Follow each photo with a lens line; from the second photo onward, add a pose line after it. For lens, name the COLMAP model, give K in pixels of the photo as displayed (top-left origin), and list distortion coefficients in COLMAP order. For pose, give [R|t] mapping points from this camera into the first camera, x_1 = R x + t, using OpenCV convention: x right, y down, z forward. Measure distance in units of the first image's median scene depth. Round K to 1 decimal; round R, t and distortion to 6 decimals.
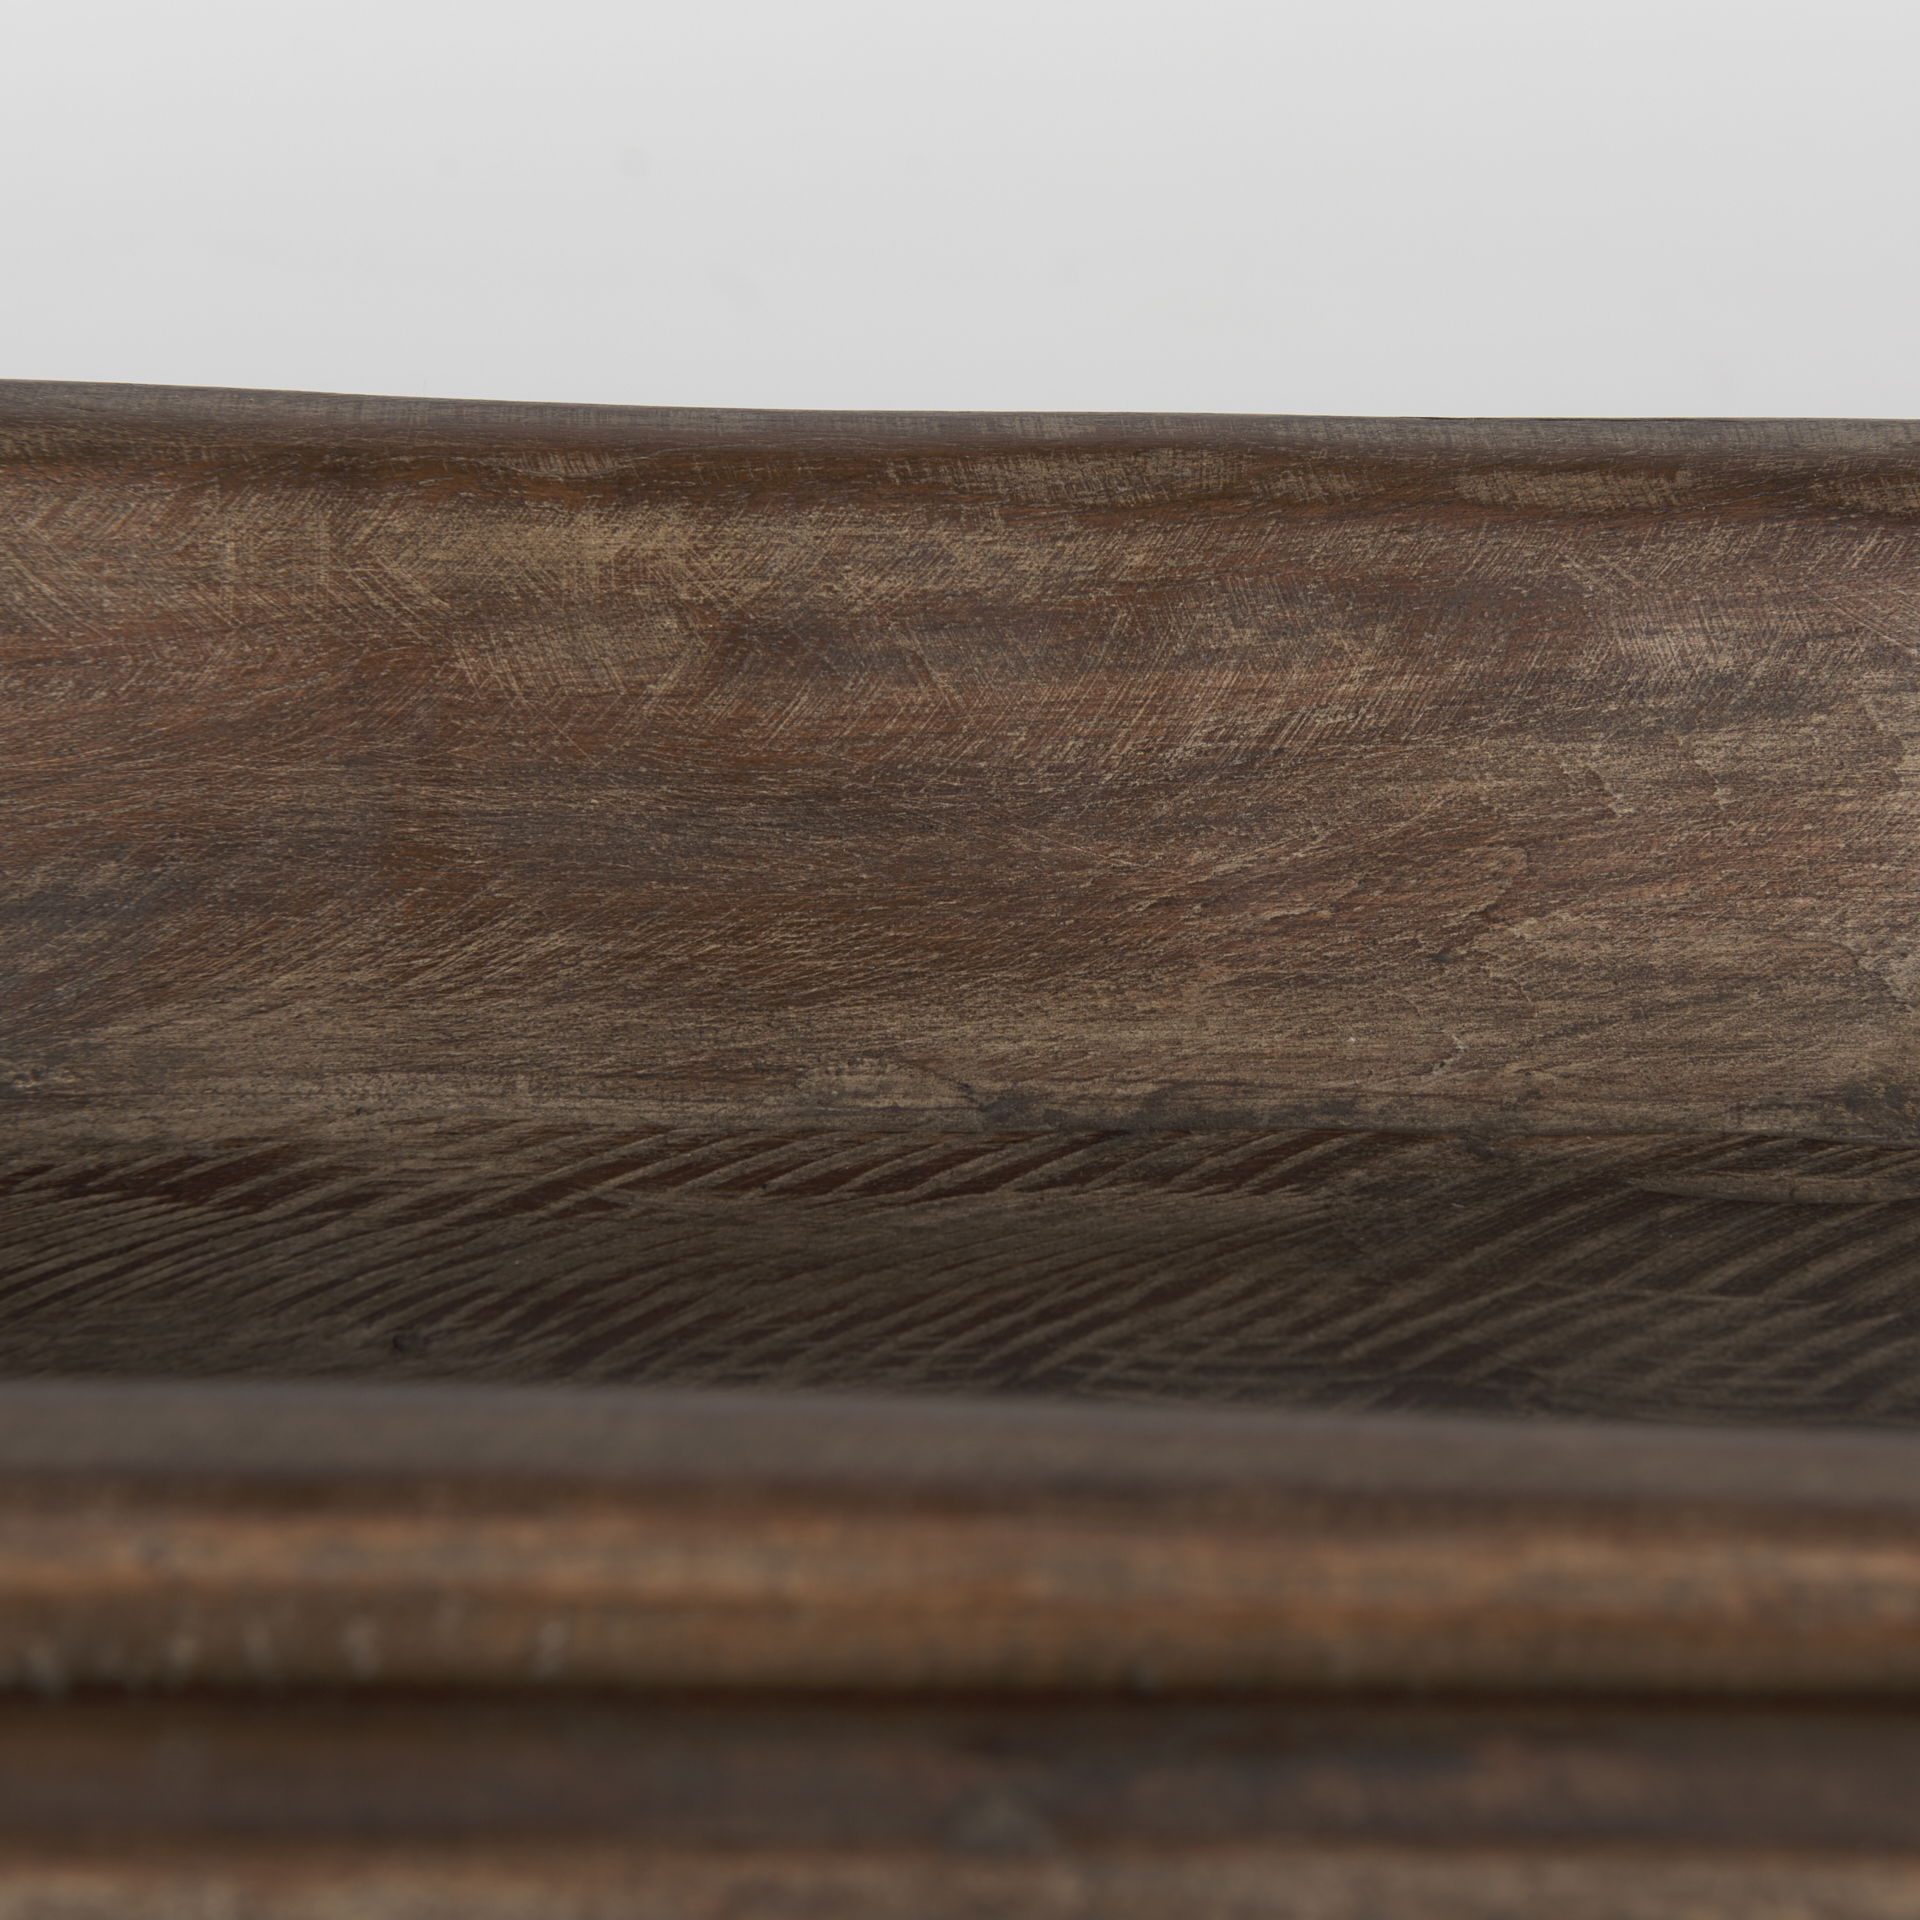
lens RADIAL K [[6356.1, 0, 1022.4], [0, 6356.1, 1085.0], [0, 0, 1]] dist [0.147855, 0.000000]
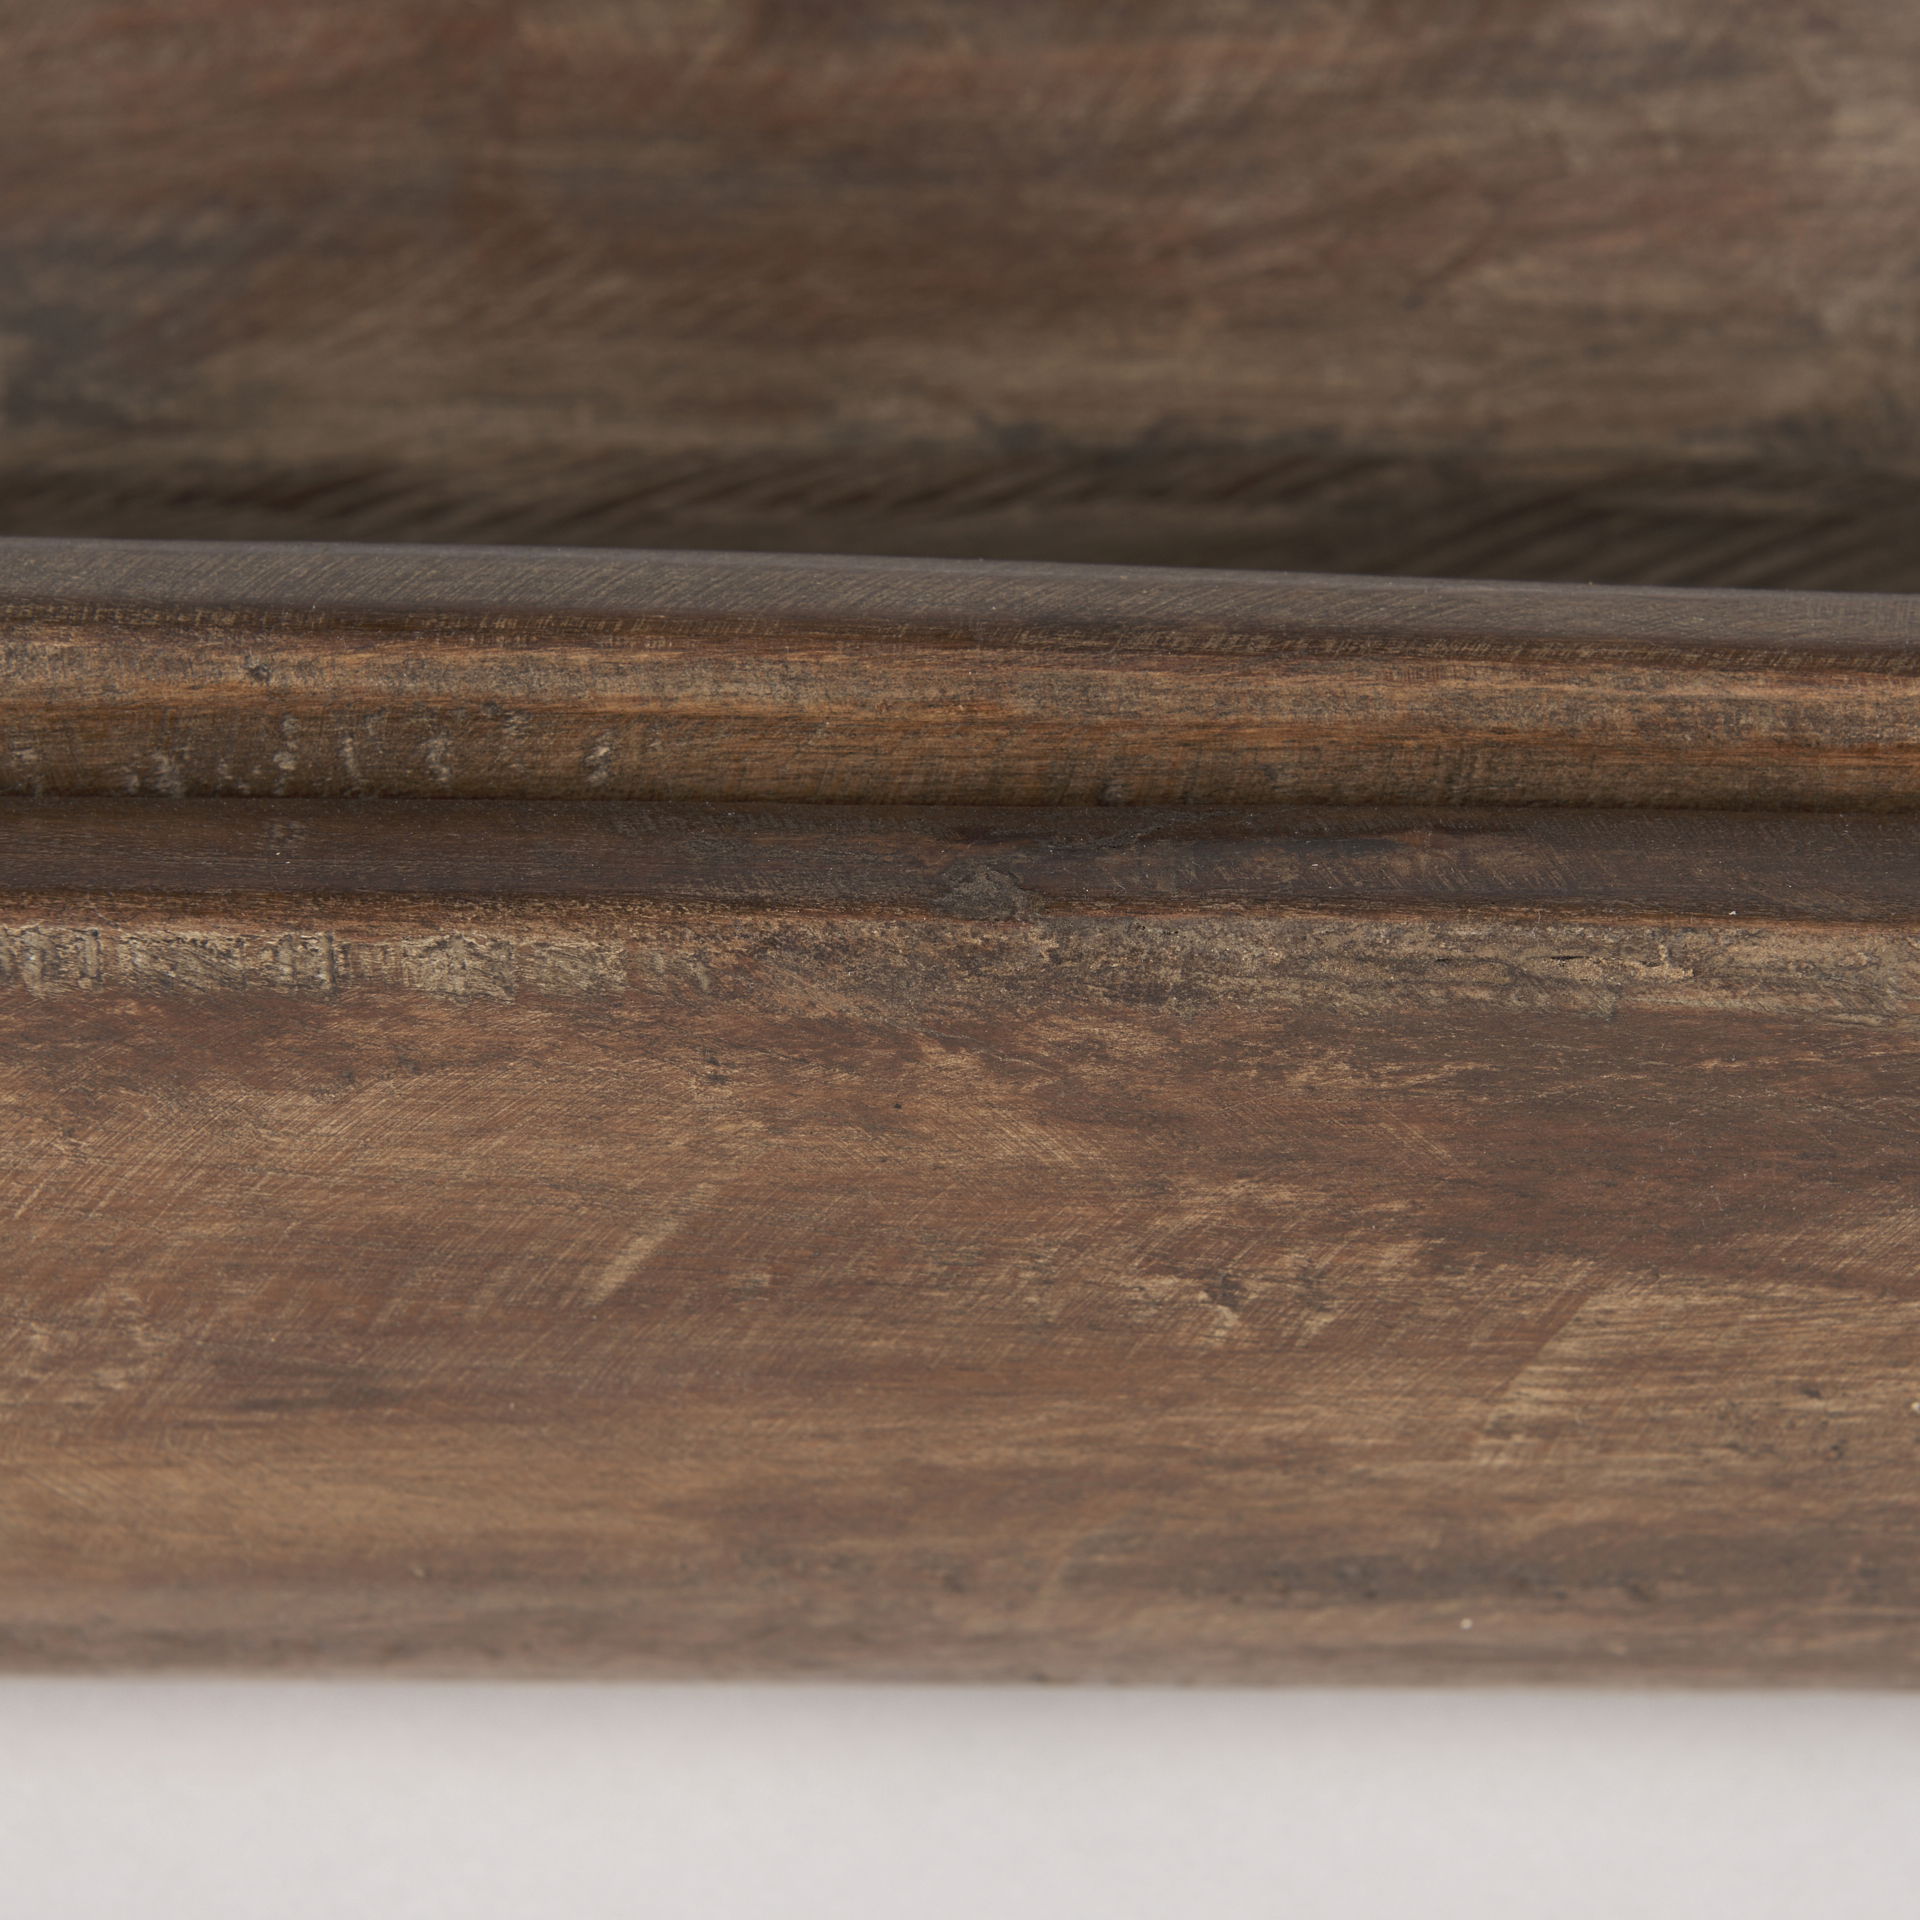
lens RADIAL K [[6356.1, 0, 965.9], [0, 6356.1, 957.8], [0, 0, 1]] dist [0.147855, 0.000000]
pose [[0.999754, -0.001348, -0.022129, 0.012535], [0.001992, 0.999575, 0.029096, 0.062603], [0.022080, -0.029132, 0.999332, -0.110893]]
